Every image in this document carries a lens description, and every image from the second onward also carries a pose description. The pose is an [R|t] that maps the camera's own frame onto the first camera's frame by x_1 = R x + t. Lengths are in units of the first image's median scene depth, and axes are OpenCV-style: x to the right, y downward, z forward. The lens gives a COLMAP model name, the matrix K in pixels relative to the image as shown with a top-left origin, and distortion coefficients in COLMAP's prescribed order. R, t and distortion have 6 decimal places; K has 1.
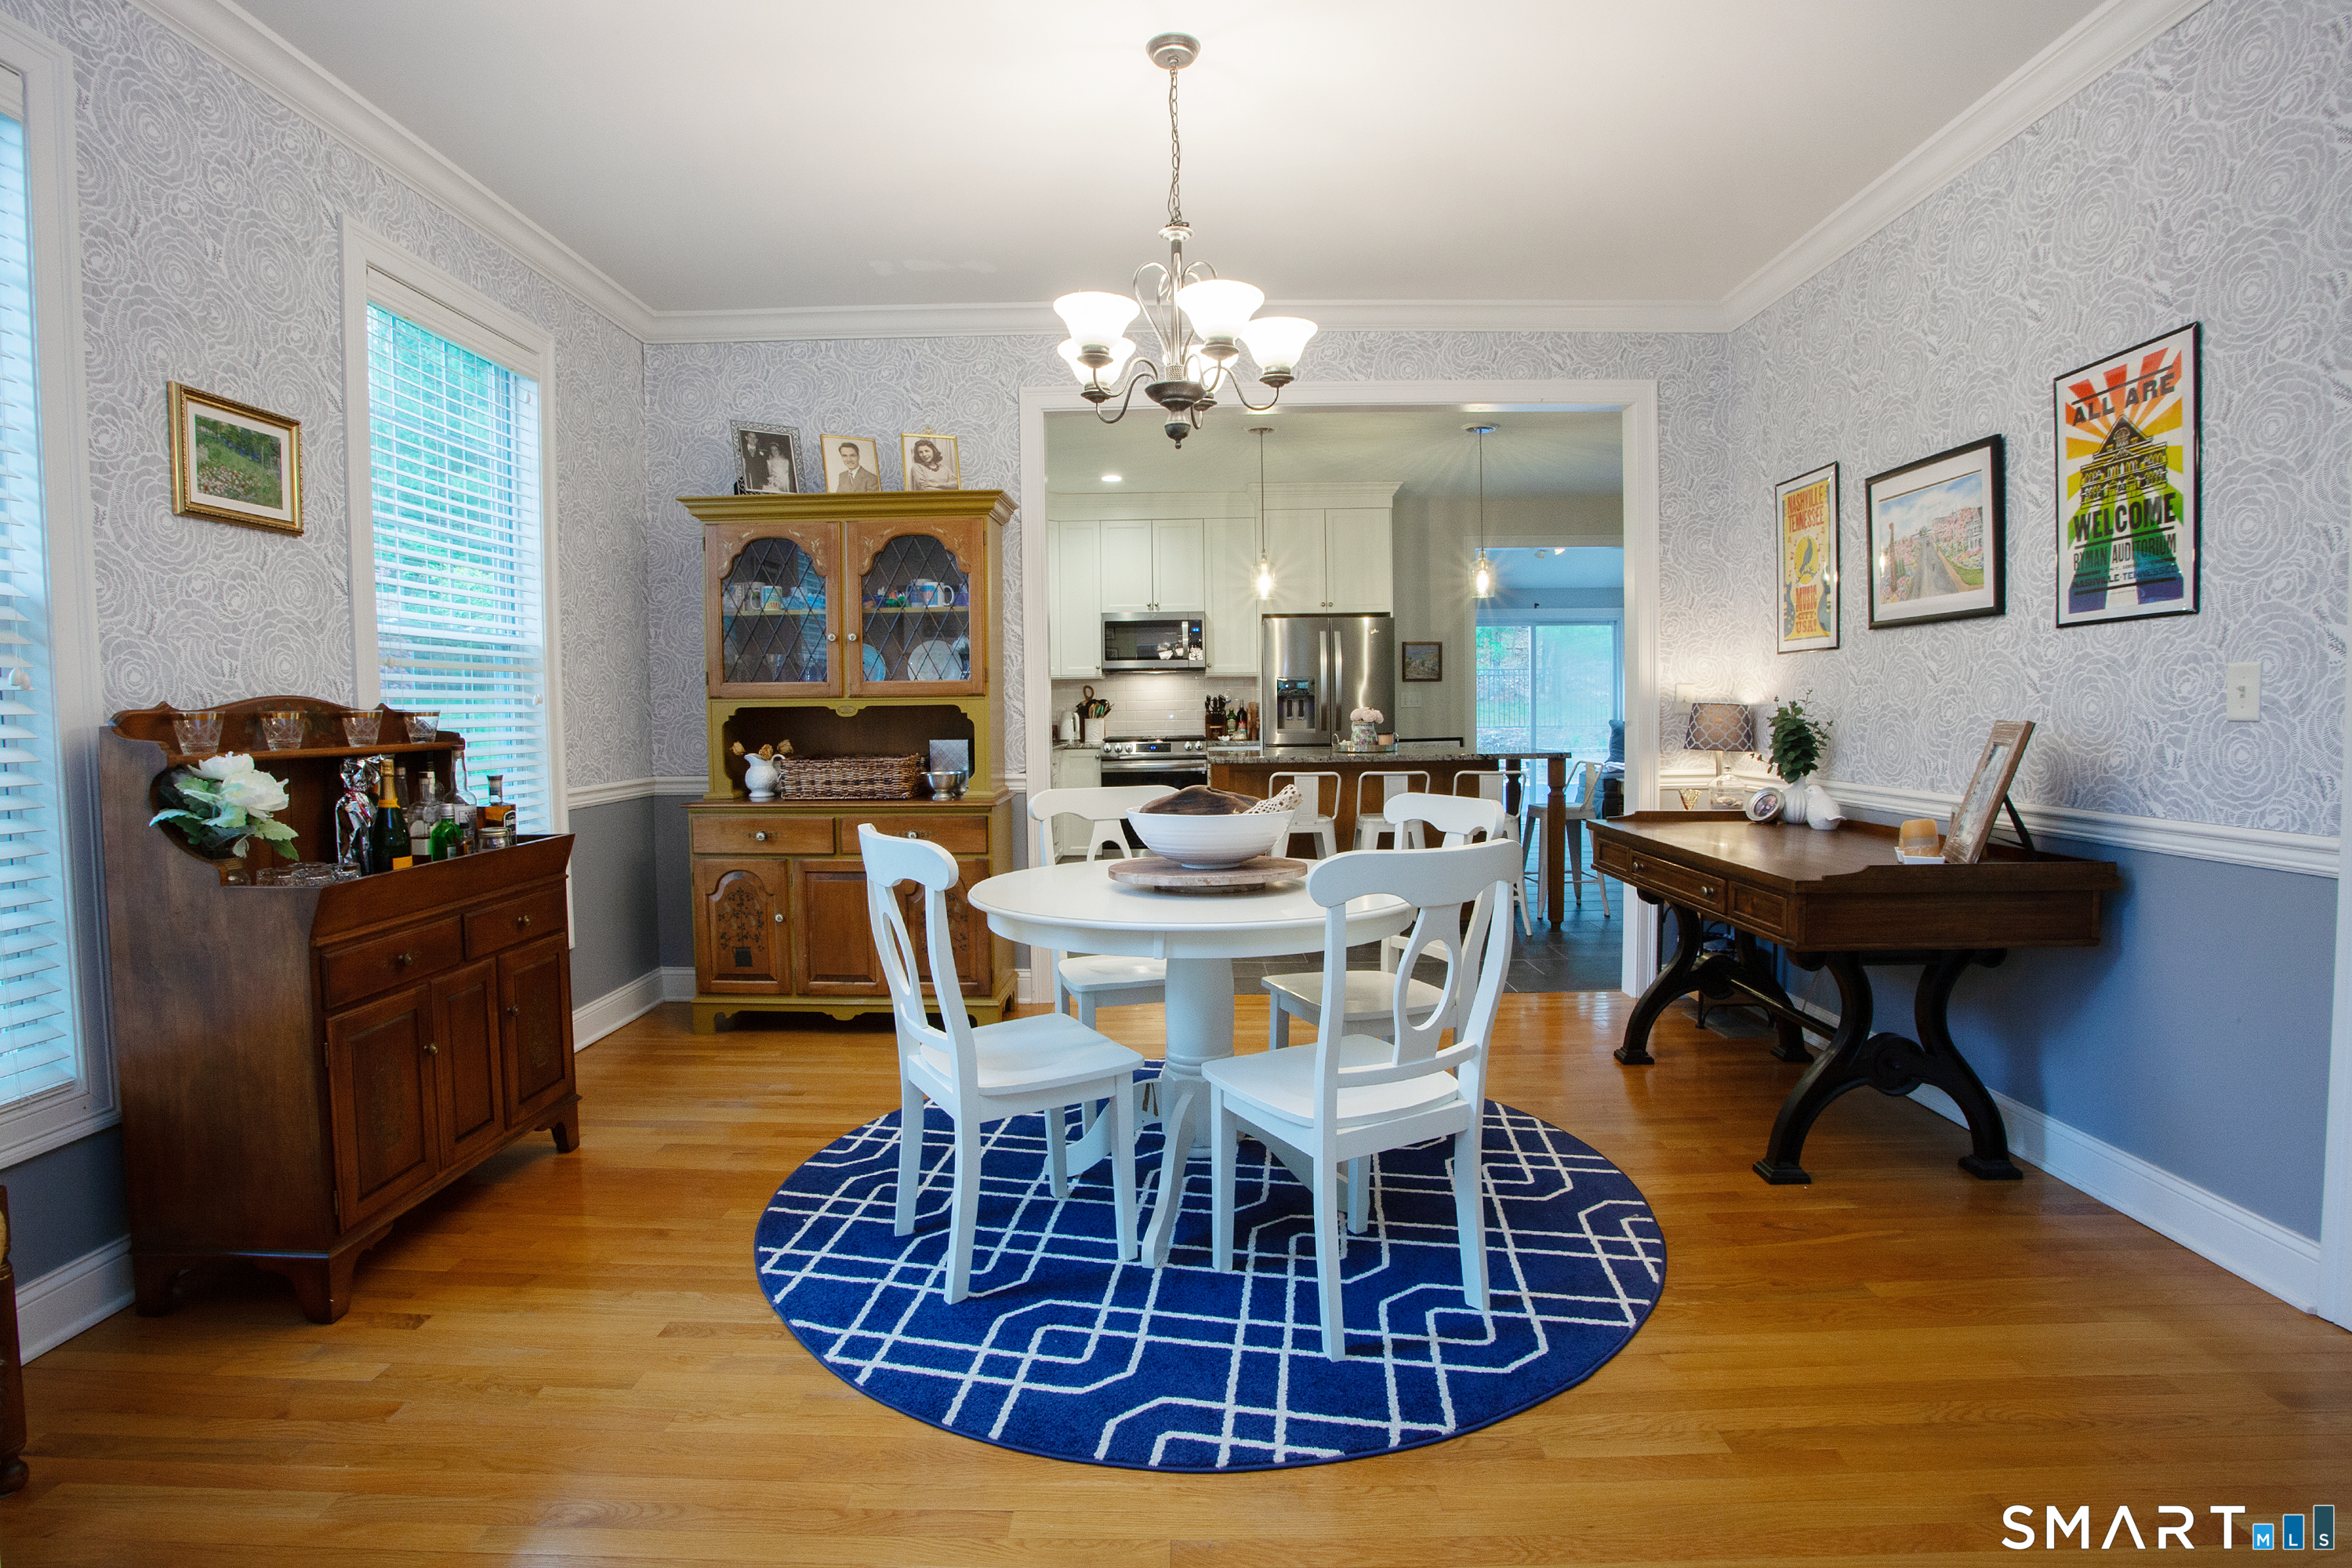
lens RADIAL K [[1181.8, 0, 1200.5], [0, 1181.8, 767.9], [0, 0, 1]] dist [-0.079905, 0.025436]
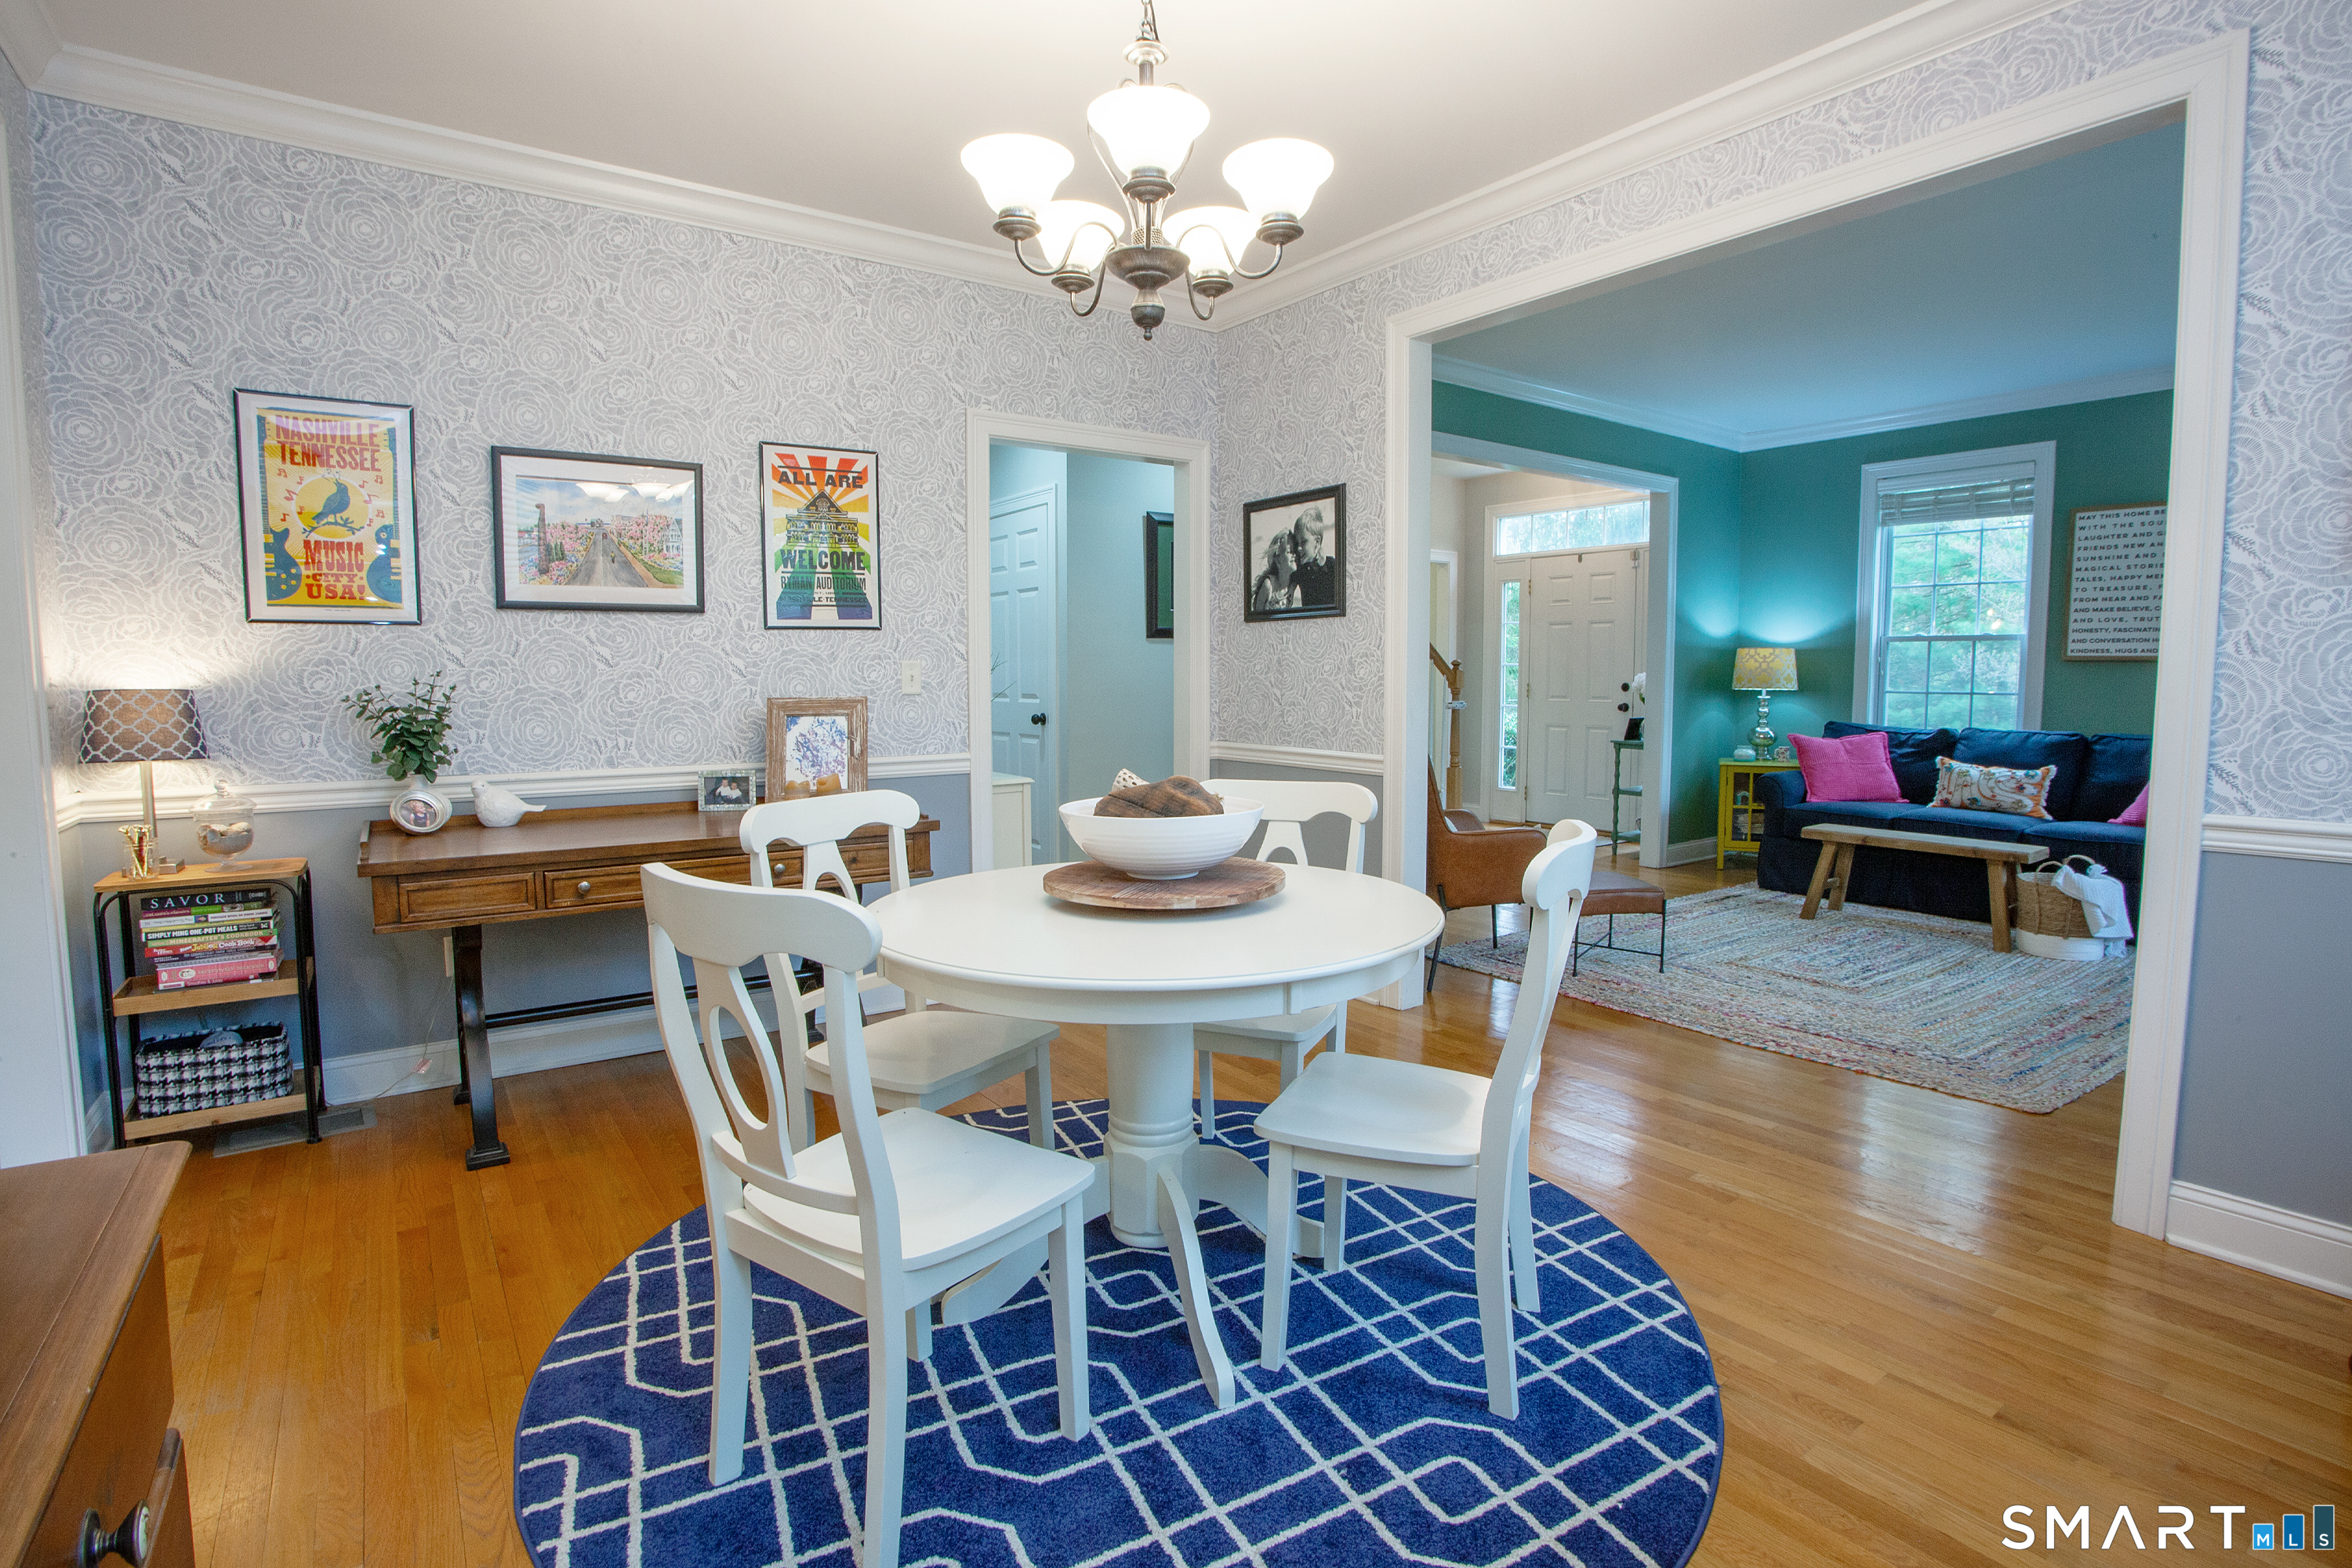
lens RADIAL K [[1181.8, 0, 1150.1], [0, 1181.8, 772.6], [0, 0, 1]] dist [-0.079905, 0.025436]
pose [[-0.585474, -0.047494, 0.809299, -0.716755], [0.052576, 0.993956, 0.096366, -0.071802], [-0.808985, 0.098969, -0.579438, 1.629893]]
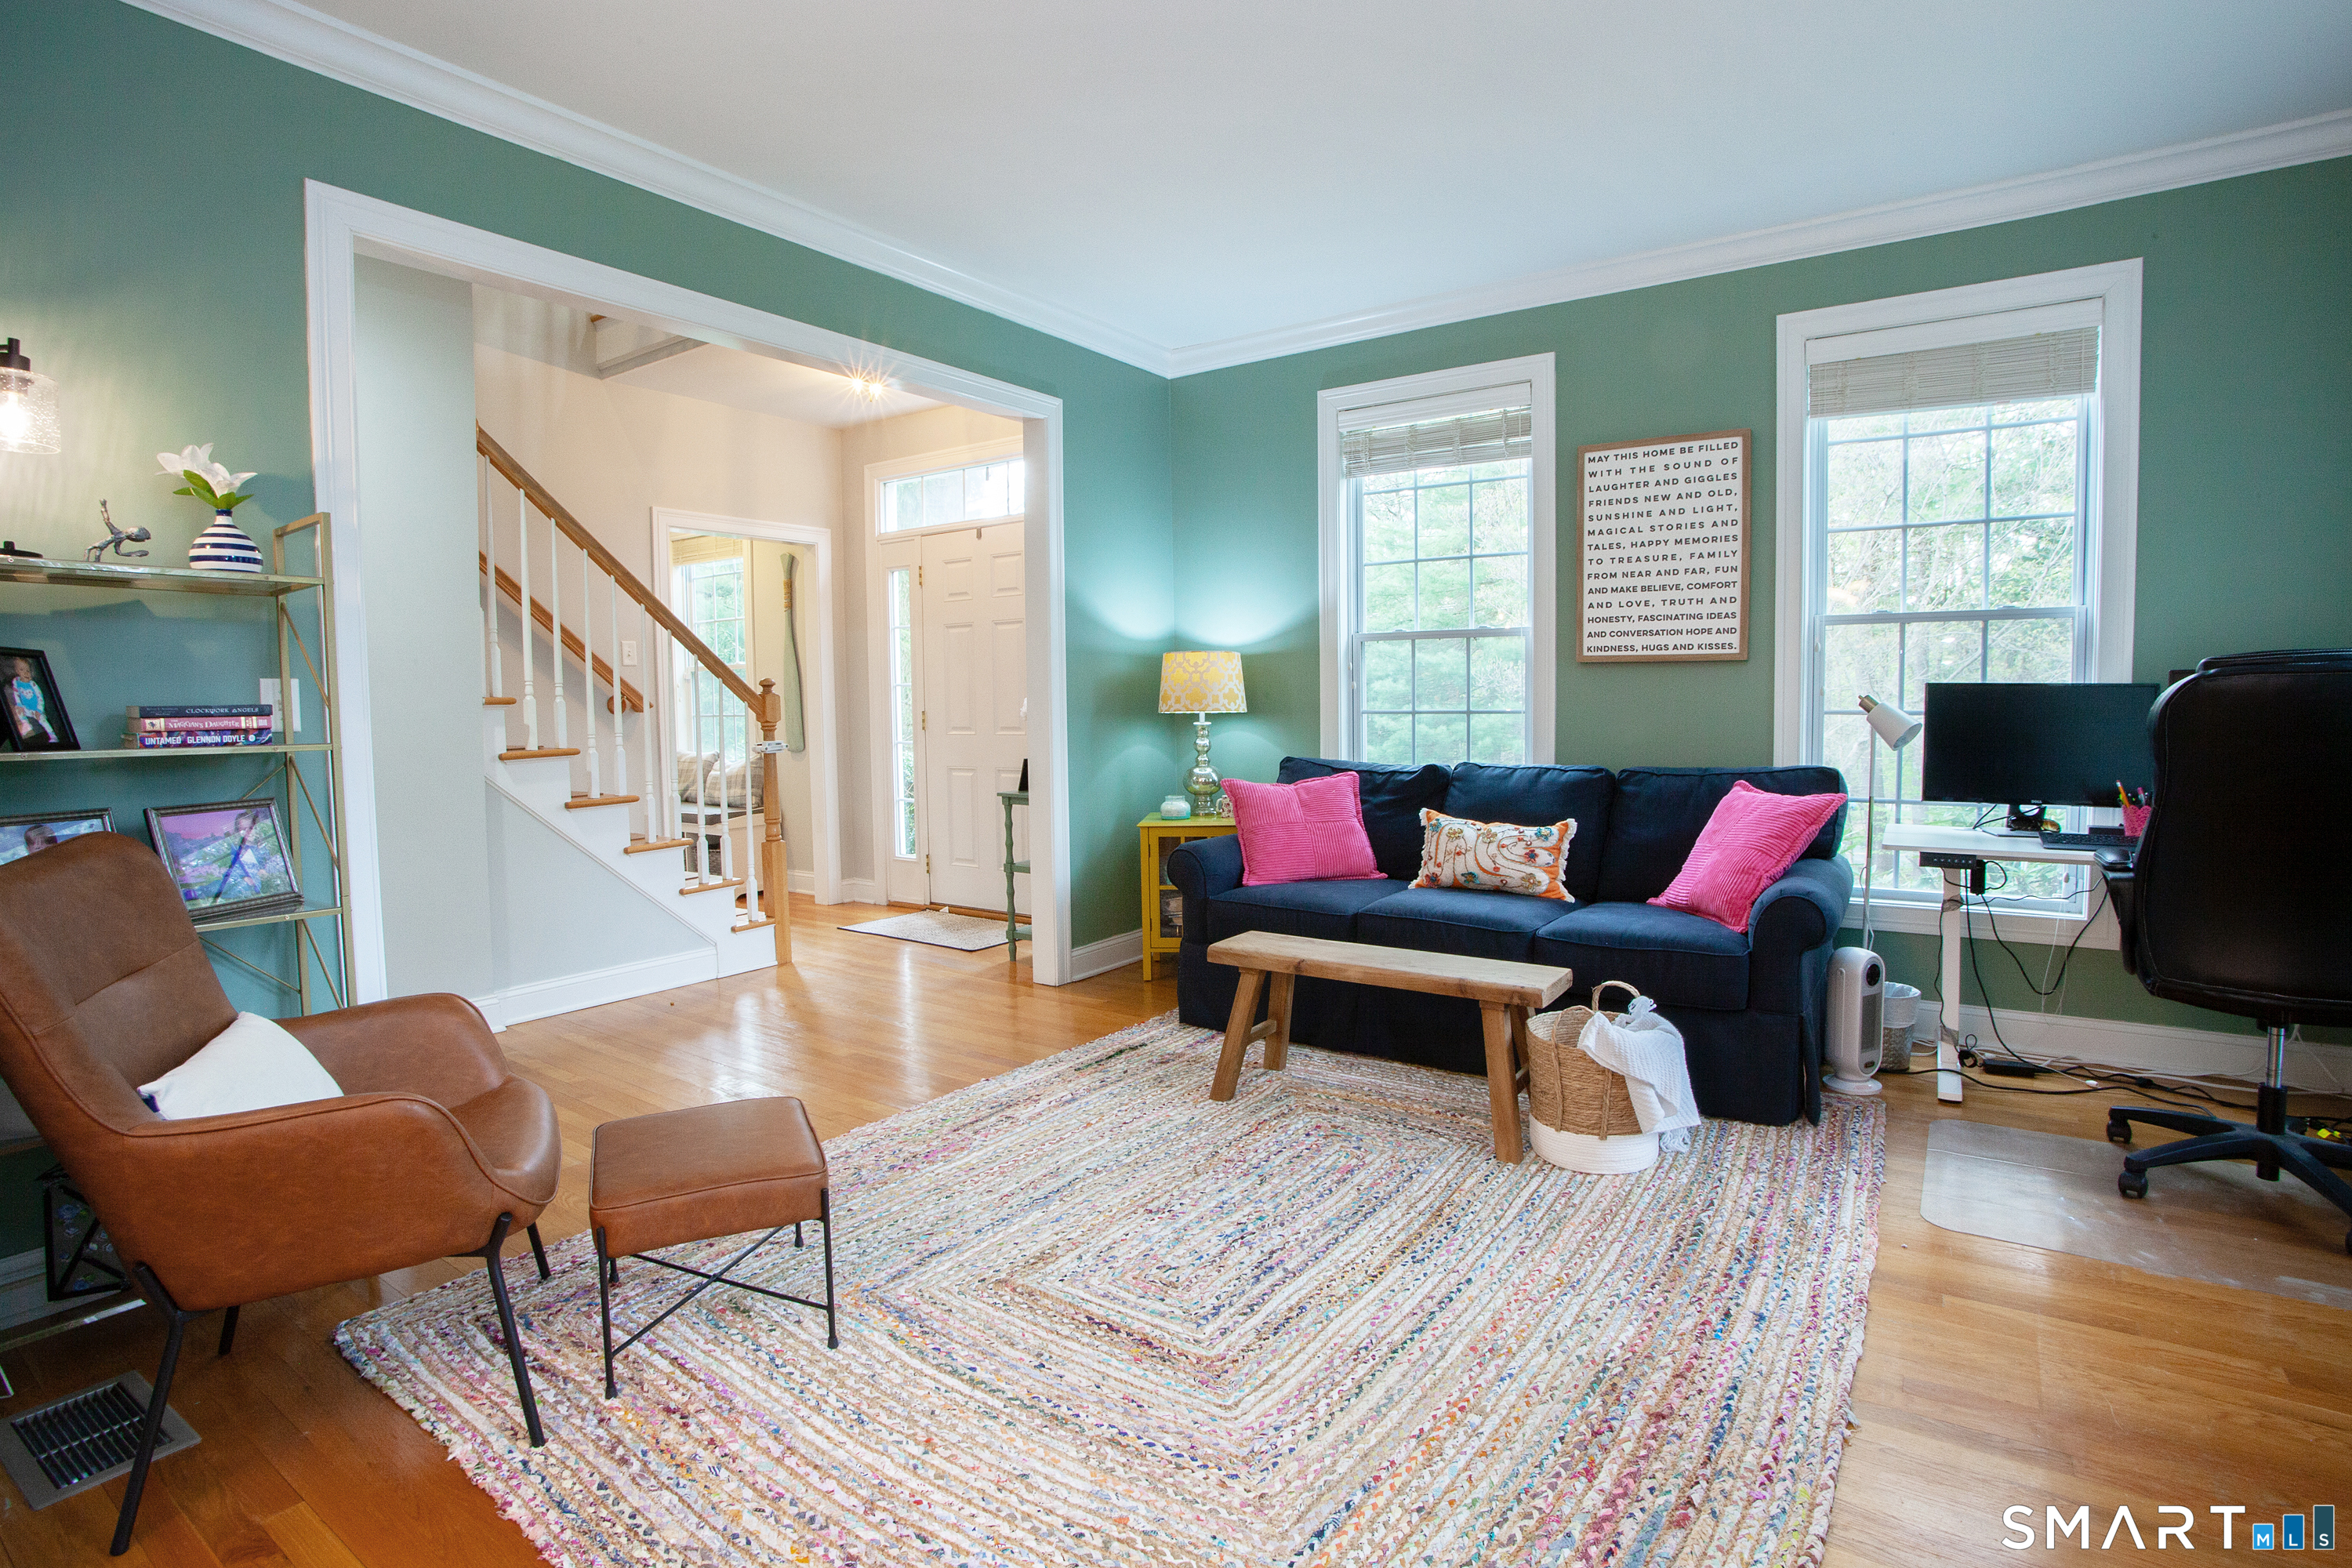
lens RADIAL K [[1186.0, 0, 1152.6], [0, 1186.0, 776.6], [0, 0, 1]] dist [-0.096735, -0.000311]
pose [[-0.816349, -0.006655, 0.577520, -0.372568], [0.060563, 0.993435, 0.097056, -0.011925], [-0.574374, 0.114208, -0.810587, 0.400195]]
